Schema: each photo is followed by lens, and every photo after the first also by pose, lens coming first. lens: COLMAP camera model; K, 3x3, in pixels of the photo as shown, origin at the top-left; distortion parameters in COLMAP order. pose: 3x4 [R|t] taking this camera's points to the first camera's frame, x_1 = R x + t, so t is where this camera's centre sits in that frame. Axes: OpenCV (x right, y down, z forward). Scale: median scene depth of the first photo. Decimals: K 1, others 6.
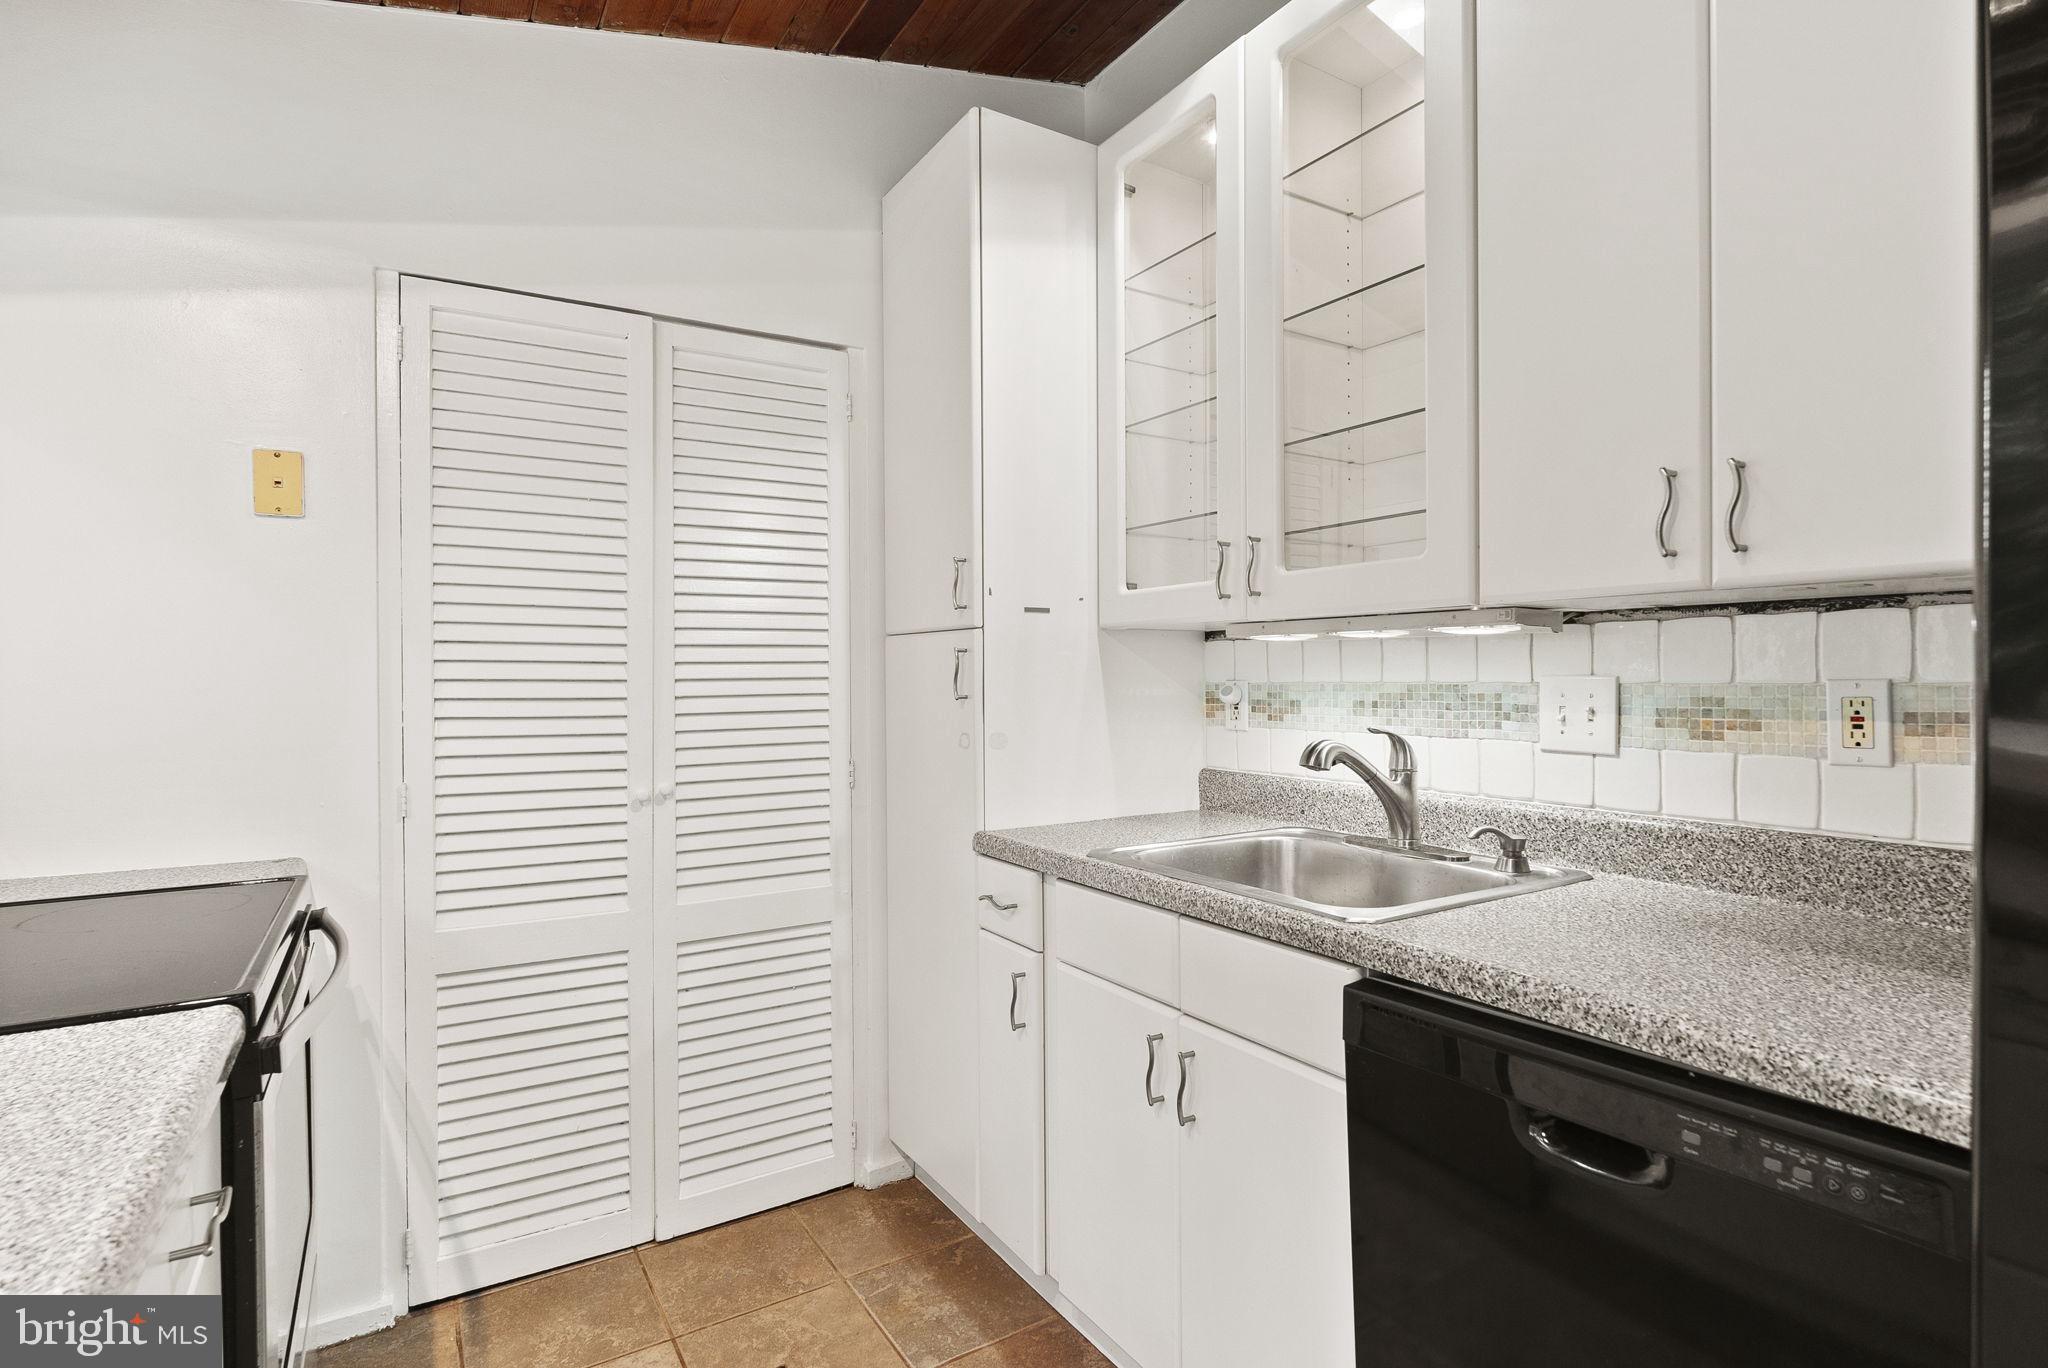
lens RADIAL K [[970.0, 0, 1015.4], [0, 970.0, 684.9], [0, 0, 1]] dist [-0.003733, 0.000149]
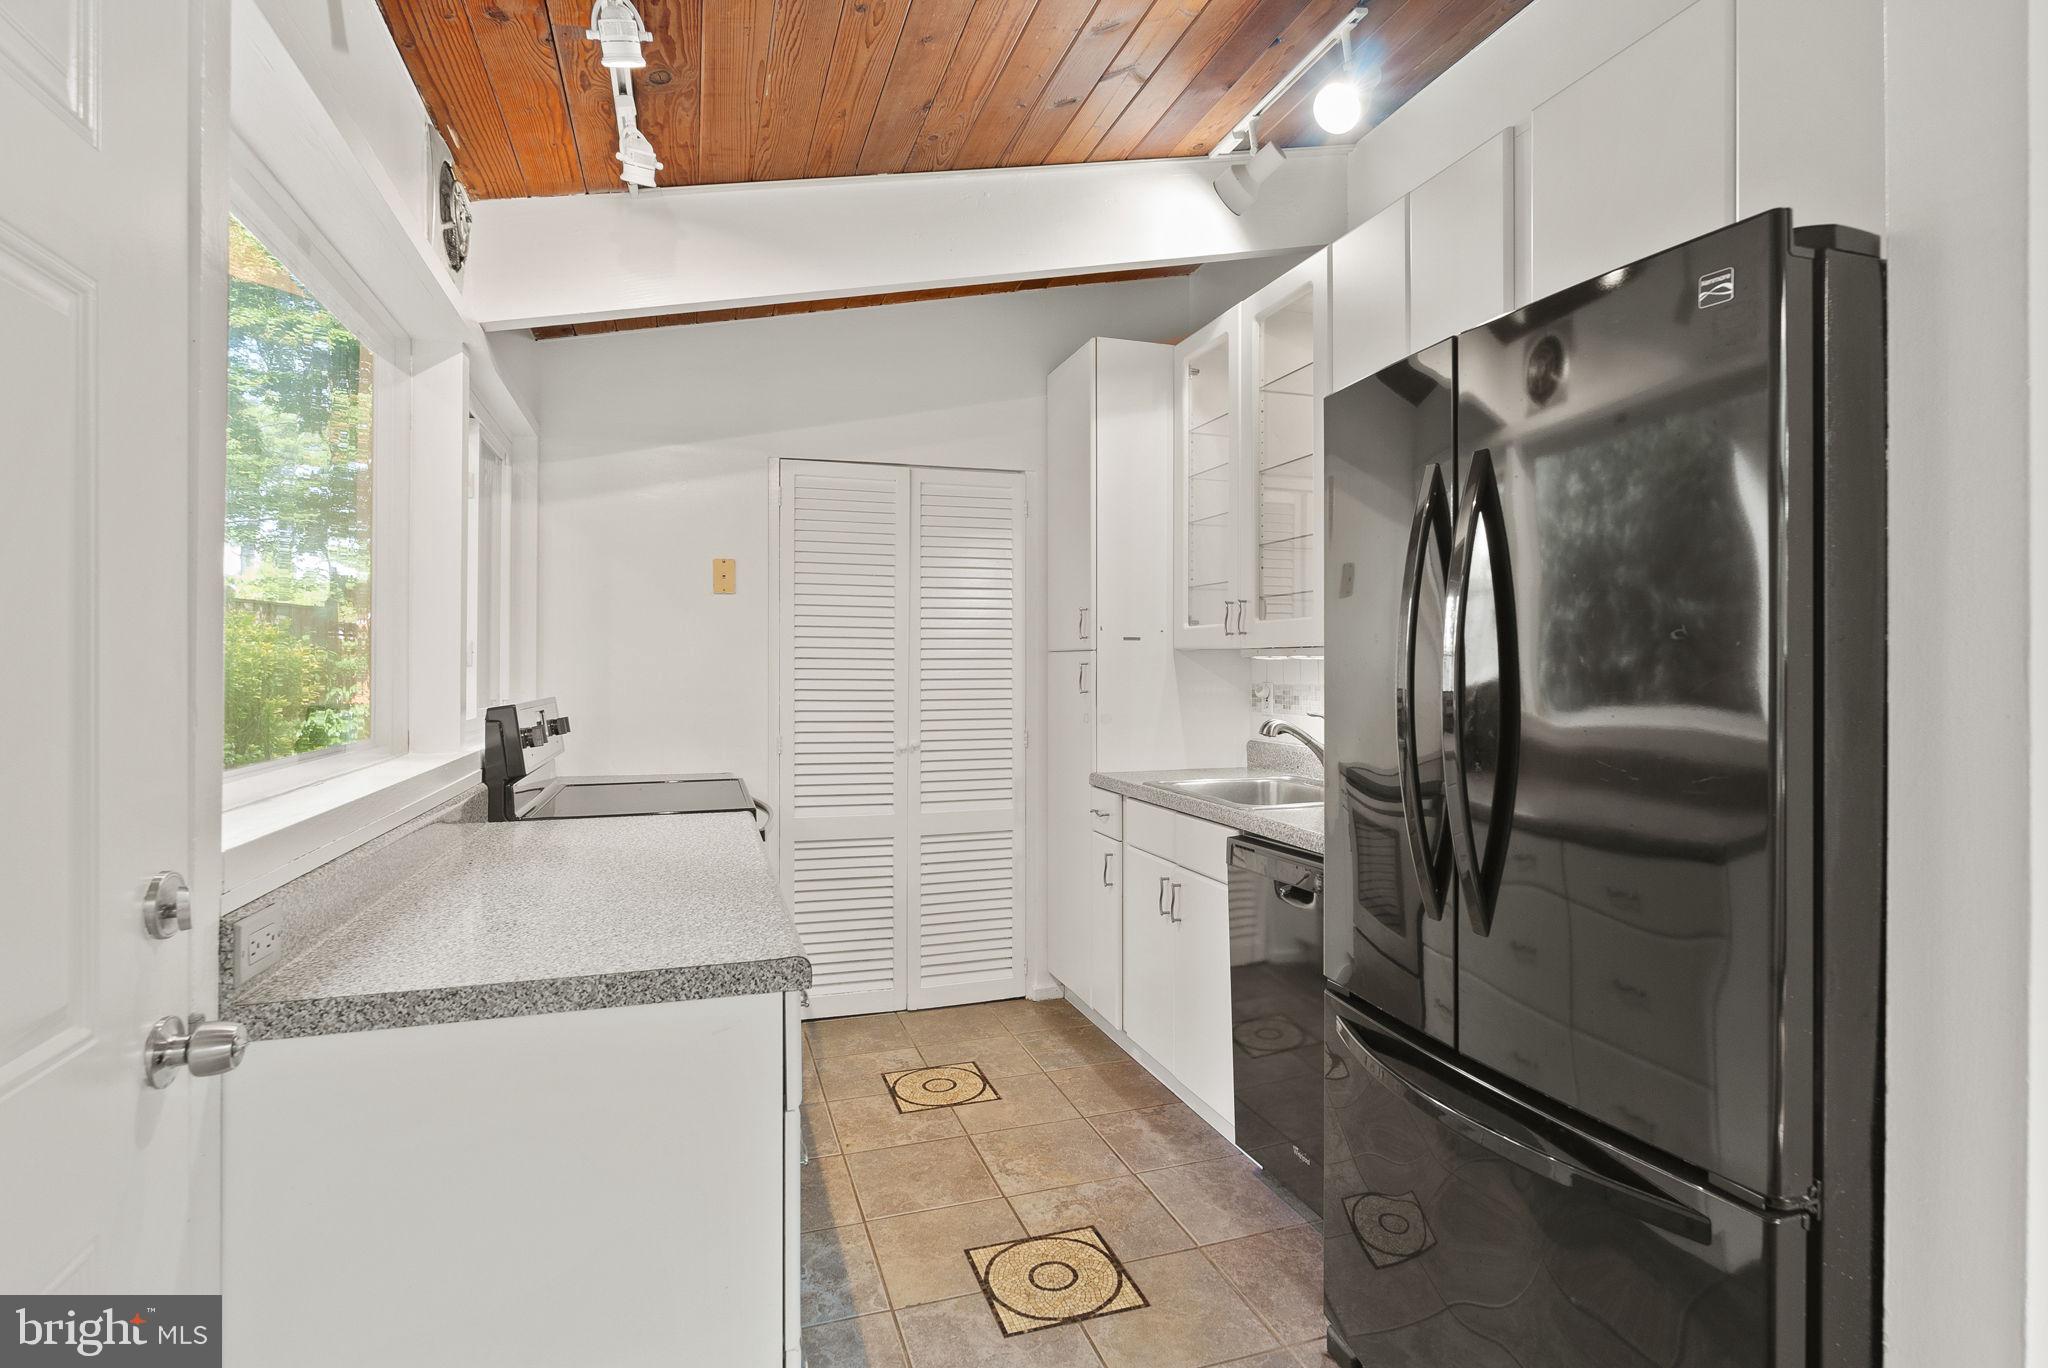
lens RADIAL K [[1029.6, 0, 1024.9], [0, 1029.6, 675.0], [0, 0, 1]] dist [0.000885, -0.000005]
pose [[0.970234, 0.007472, -0.242053, 0.263857], [-0.007137, 0.999972, 0.002259, -0.018447], [0.242063, -0.000464, 0.970260, -0.708850]]
